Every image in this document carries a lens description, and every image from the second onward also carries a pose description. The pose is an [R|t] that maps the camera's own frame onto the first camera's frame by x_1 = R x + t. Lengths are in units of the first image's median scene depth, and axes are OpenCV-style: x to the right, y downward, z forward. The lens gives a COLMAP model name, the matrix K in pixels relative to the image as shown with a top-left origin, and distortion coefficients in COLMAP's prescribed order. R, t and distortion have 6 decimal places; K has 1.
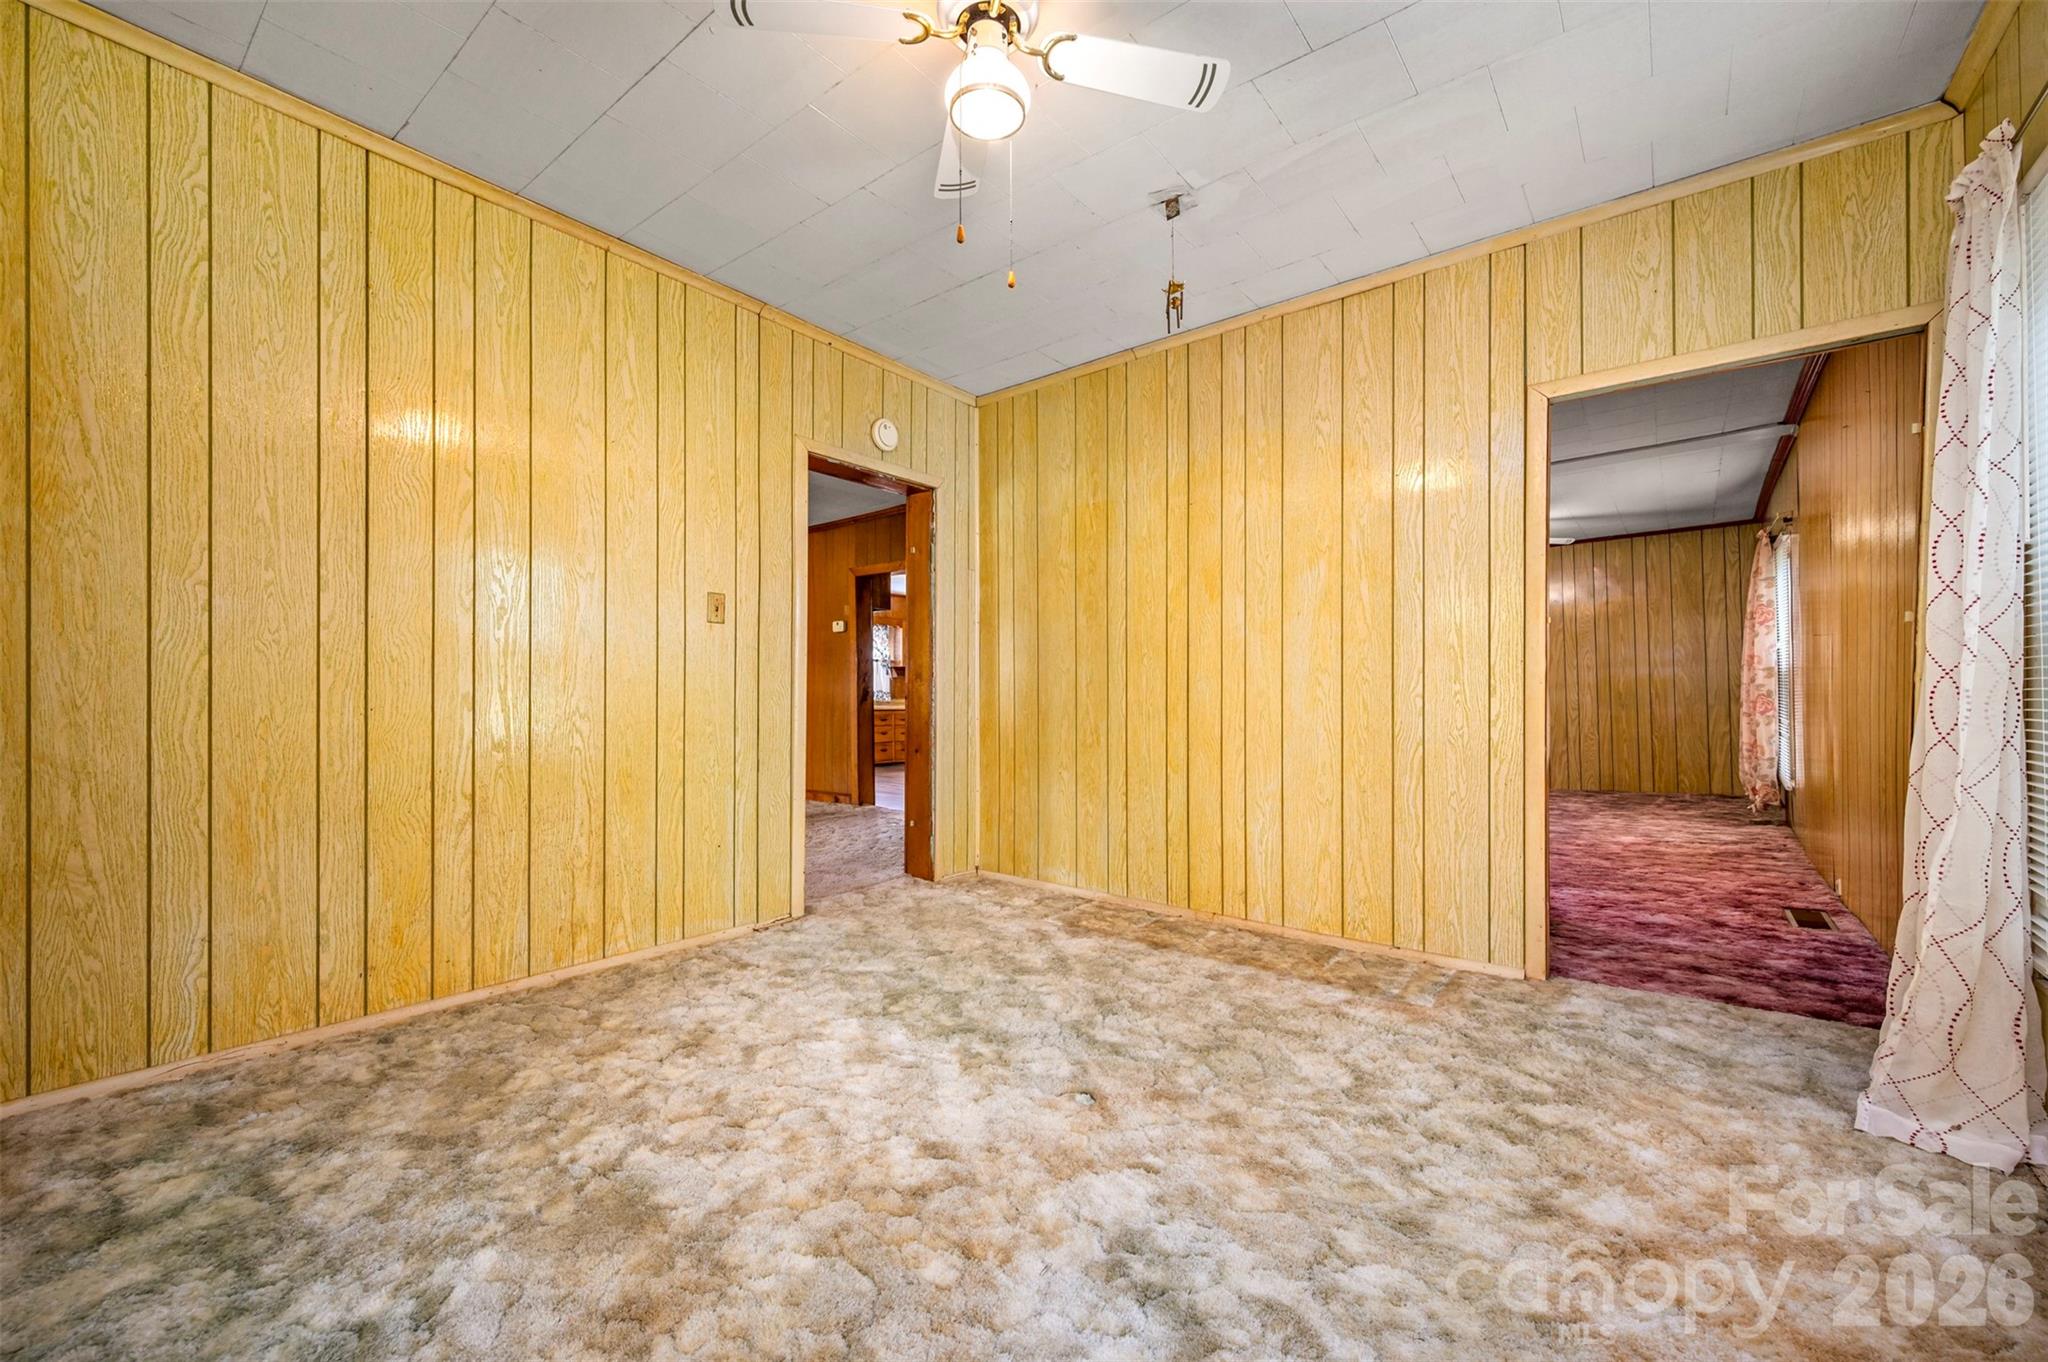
lens RADIAL K [[832.8, 0, 1027.7], [0, 832.8, 682.3], [0, 0, 1]] dist [0.001098, 0.000955]
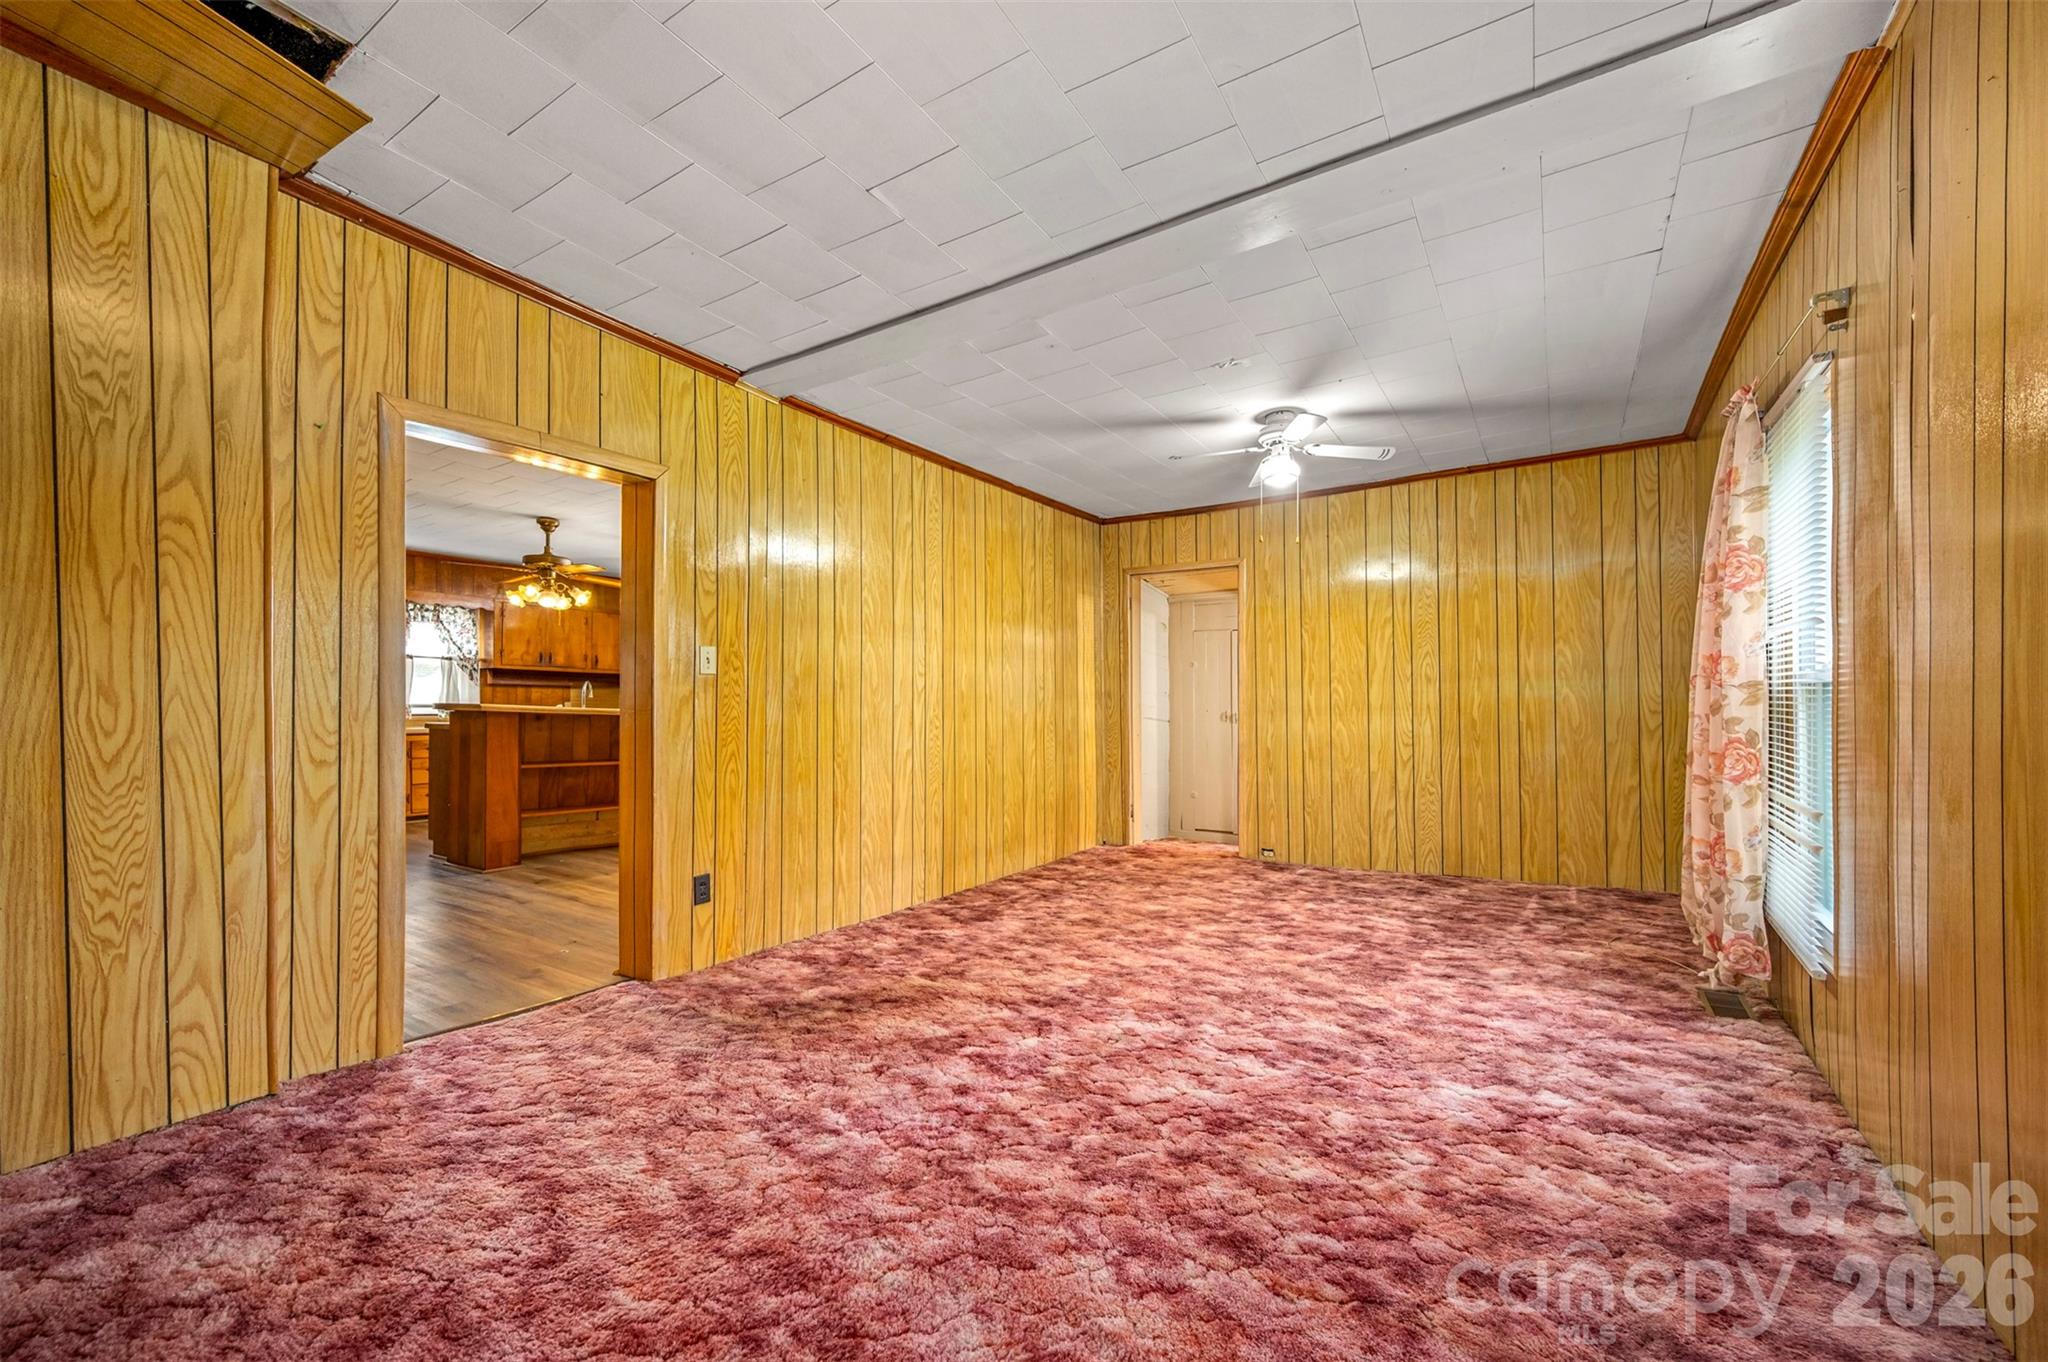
lens RADIAL K [[832.8, 0, 1023.7], [0, 832.8, 702.0], [0, 0, 1]] dist [0.001098, 0.000955]
pose [[0.995054, 0.006531, 0.099124, 0.382783], [-0.007843, 0.999887, 0.012850, -0.008295], [-0.099029, -0.013564, 0.994992, 0.503871]]
